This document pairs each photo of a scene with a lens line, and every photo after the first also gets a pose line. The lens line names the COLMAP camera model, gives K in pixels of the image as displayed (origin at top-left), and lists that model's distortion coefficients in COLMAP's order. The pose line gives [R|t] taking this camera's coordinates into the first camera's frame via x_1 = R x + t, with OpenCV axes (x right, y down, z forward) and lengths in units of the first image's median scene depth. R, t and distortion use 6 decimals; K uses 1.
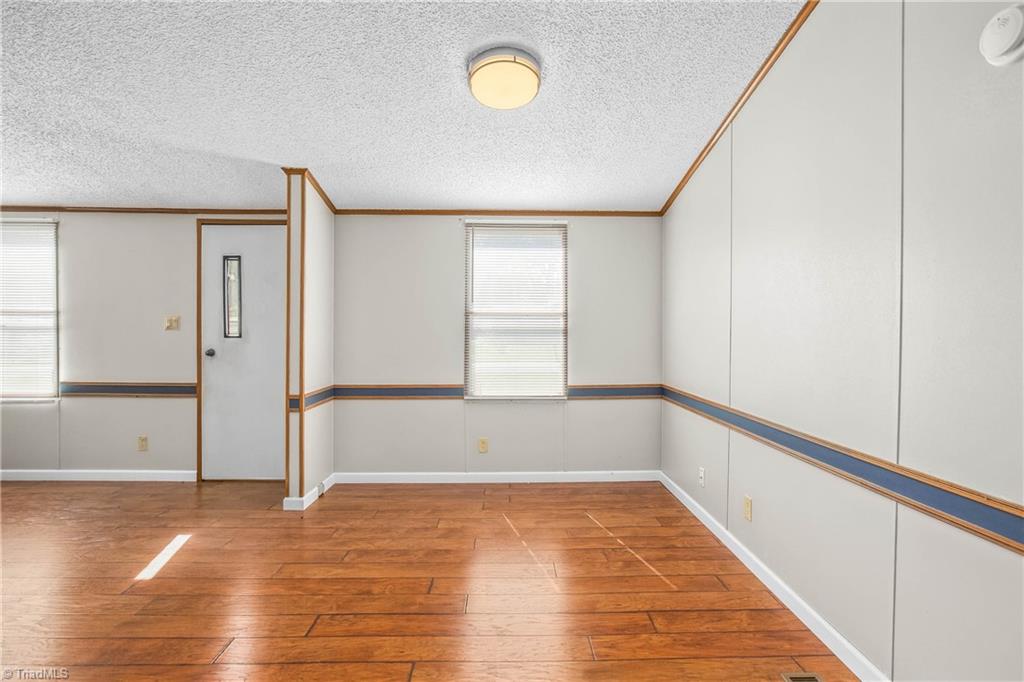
lens RADIAL K [[541.6, 0, 512.2], [0, 541.6, 334.9], [0, 0, 1]] dist [-0.003277, -0.000174]
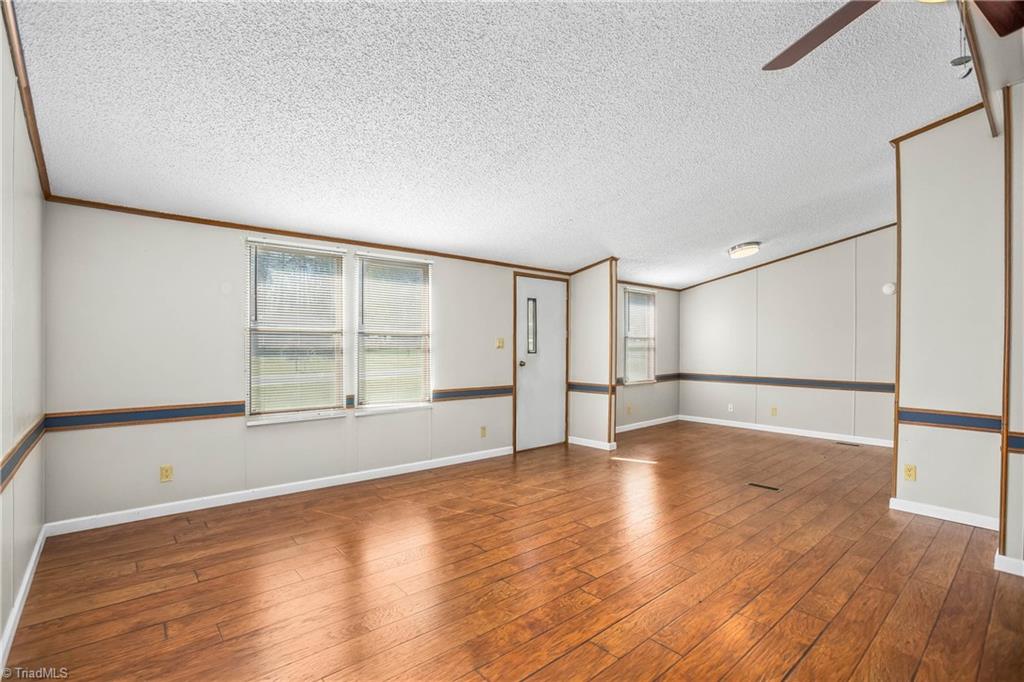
lens RADIAL K [[477.2, 0, 511.2], [0, 477.2, 347.1], [0, 0, 1]] dist [0.003179, 0.007273]
pose [[0.762878, -0.006447, 0.646511, -1.407285], [0.008623, 0.999963, -0.000203, -0.011381], [-0.646485, 0.005730, 0.762905, 0.034079]]
